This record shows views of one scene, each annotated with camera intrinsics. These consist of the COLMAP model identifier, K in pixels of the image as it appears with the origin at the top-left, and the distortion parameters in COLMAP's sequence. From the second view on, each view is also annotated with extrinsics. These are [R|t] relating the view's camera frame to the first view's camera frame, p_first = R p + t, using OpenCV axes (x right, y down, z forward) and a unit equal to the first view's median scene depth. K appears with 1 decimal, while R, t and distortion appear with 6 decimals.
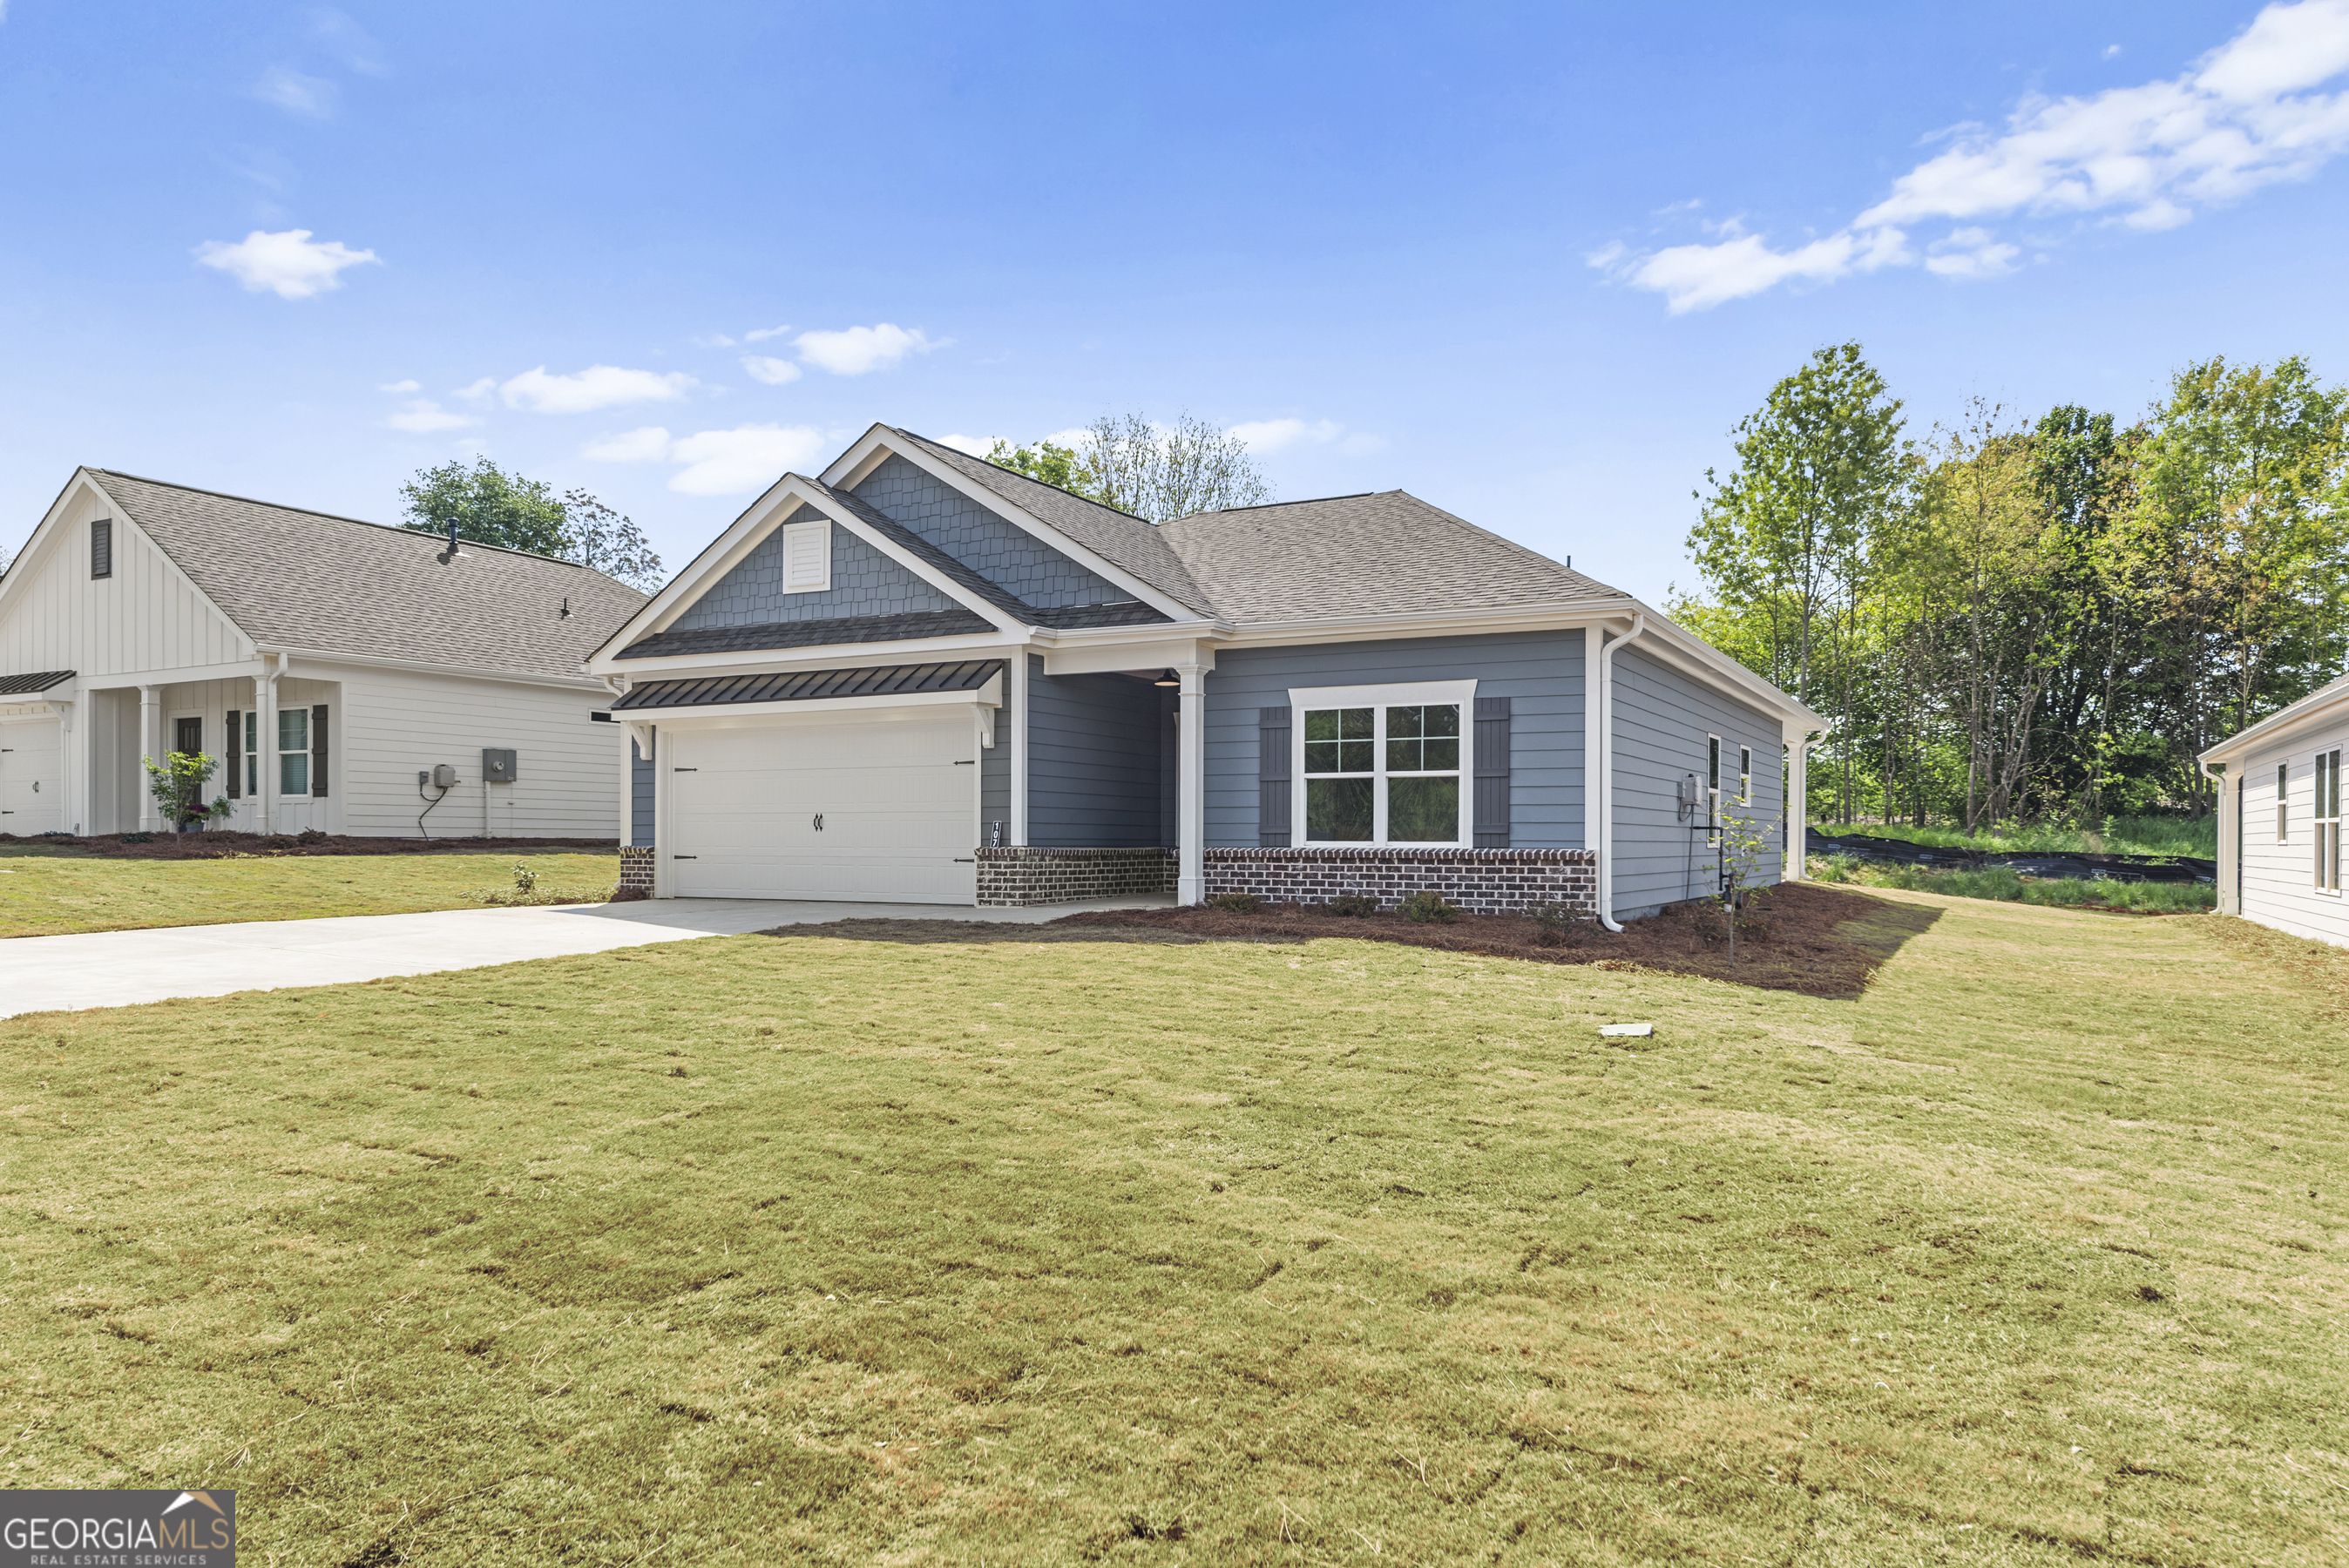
lens RADIAL K [[1522.5, 0, 1174.5], [0, 1522.5, 784.0], [0, 0, 1]] dist [-0.000334, 0.000121]
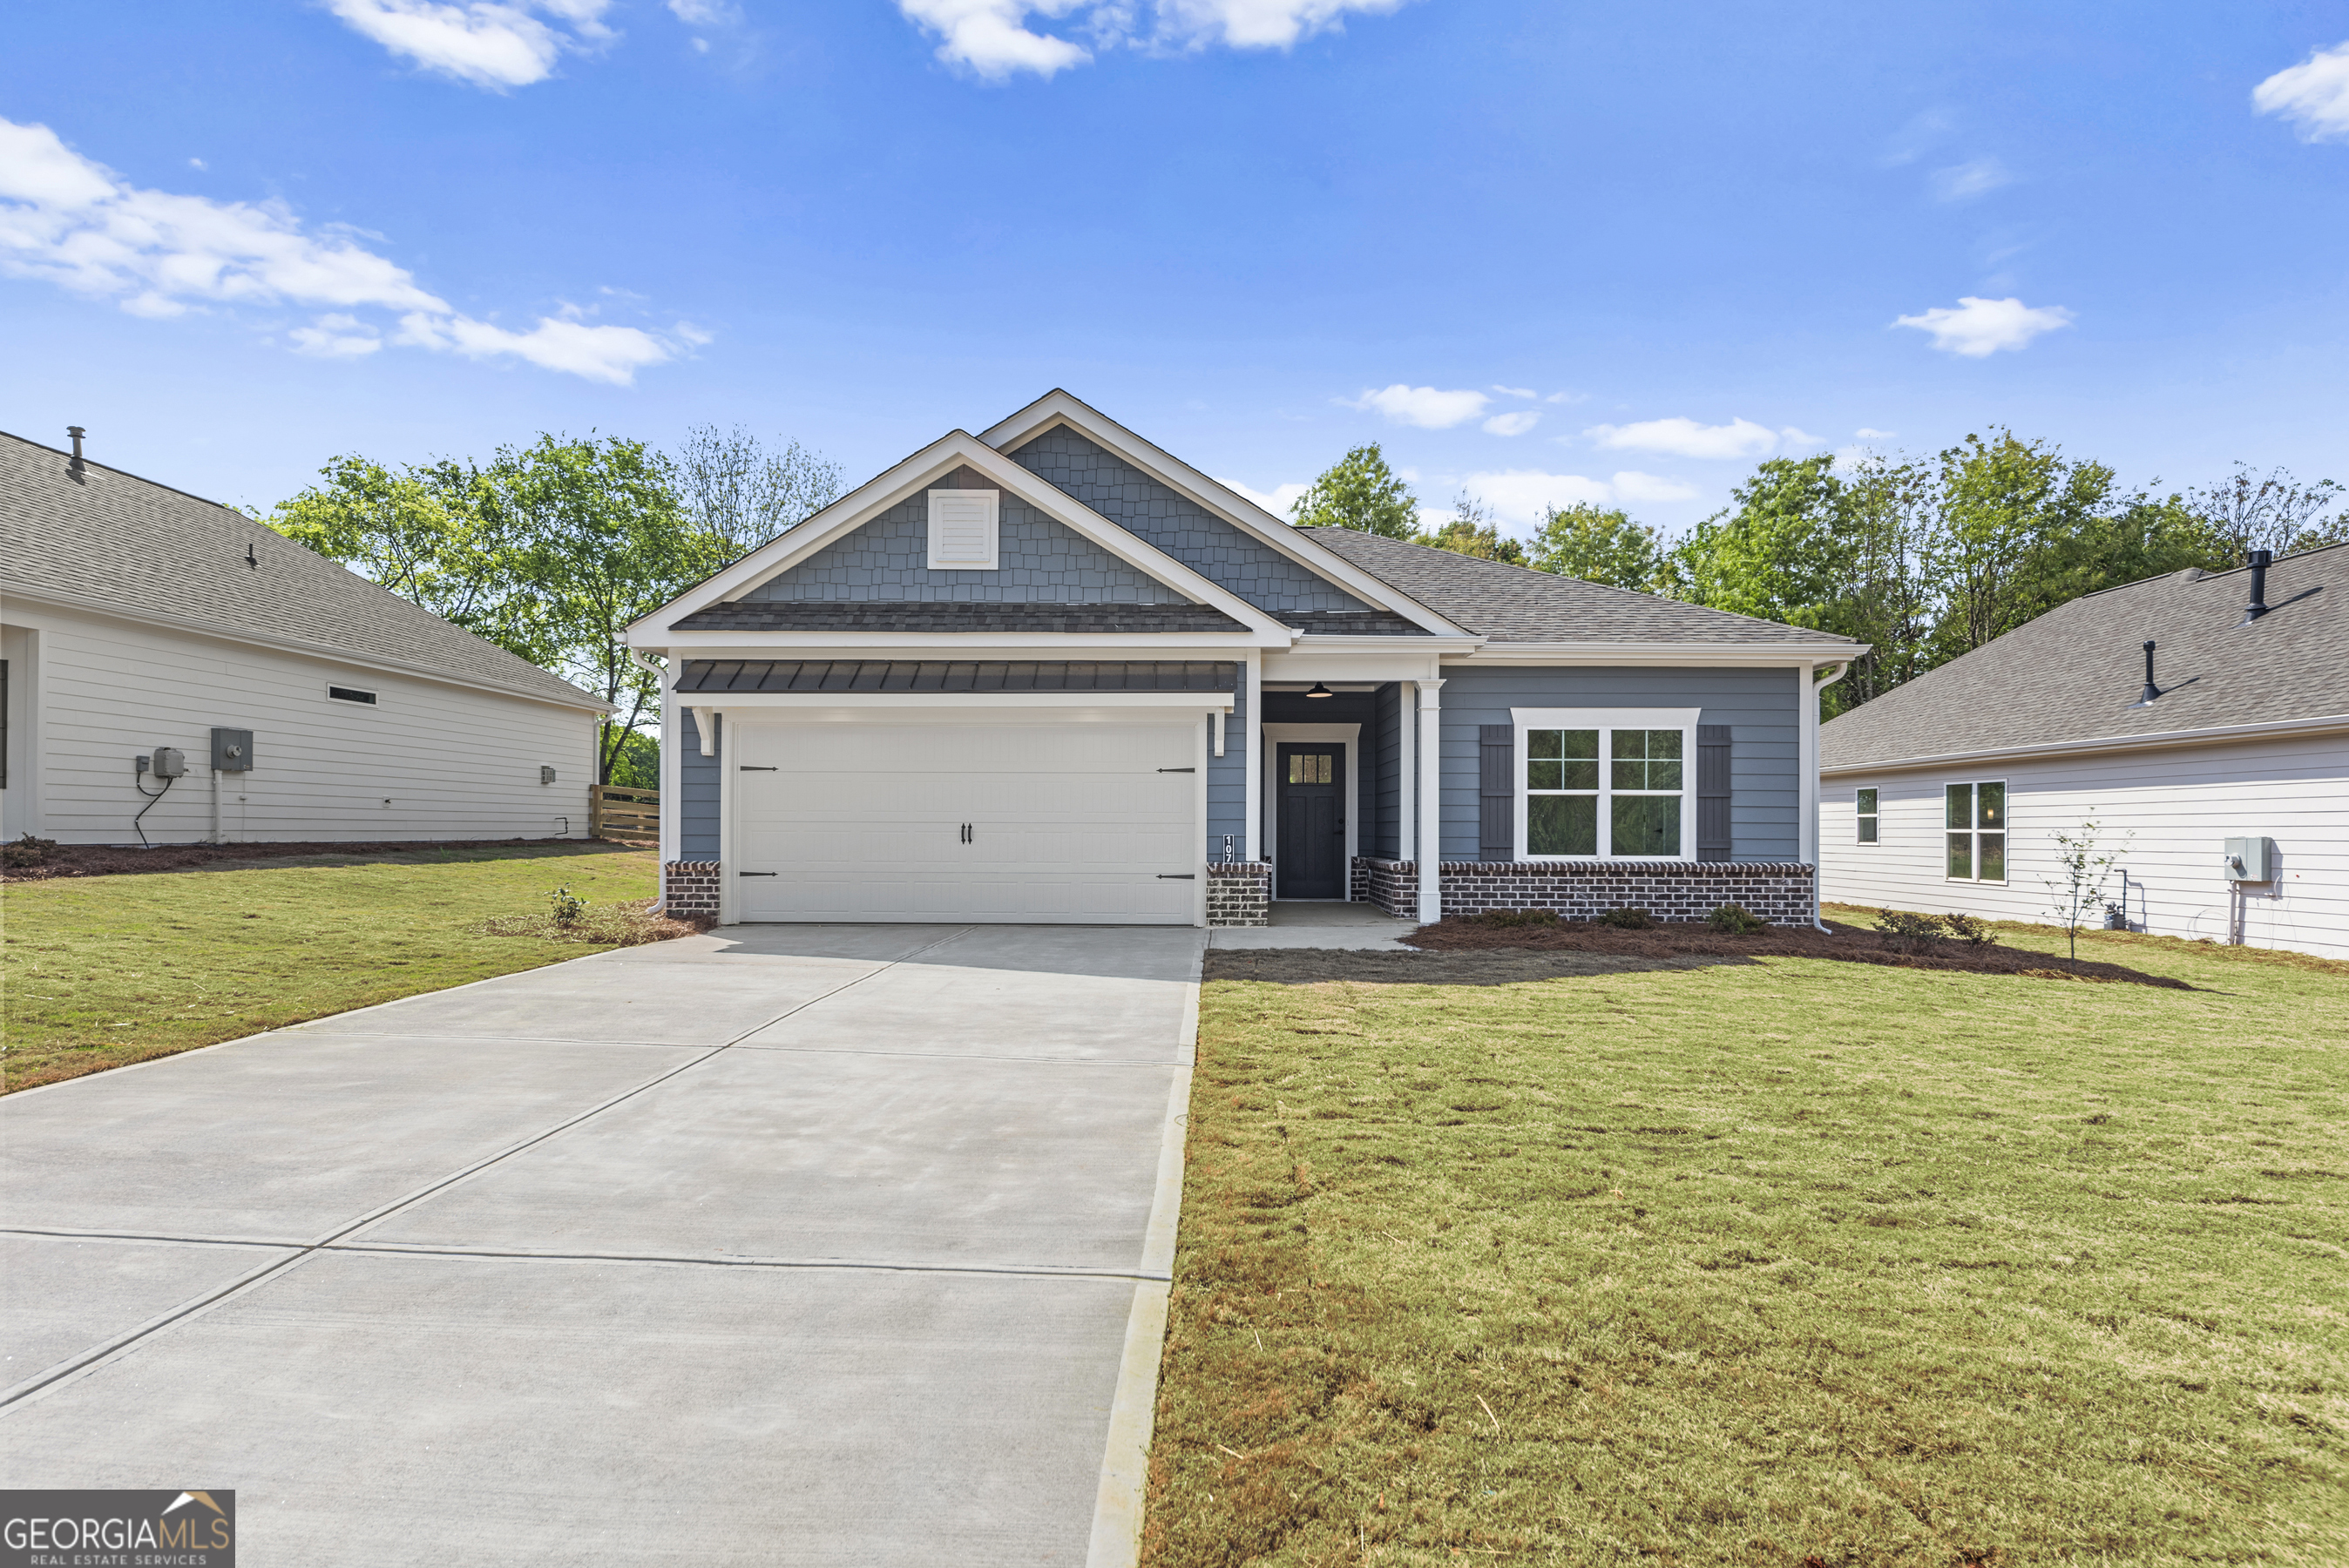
lens RADIAL K [[1270.9, 0, 1174.9], [0, 1270.9, 798.6], [0, 0, 1]] dist [-0.003609, 0.018031]
pose [[0.891248, 0.012042, 0.453357, -0.512806], [-0.018874, 0.999766, 0.010548, -0.005509], [-0.453124, -0.017957, 0.891267, 0.328835]]
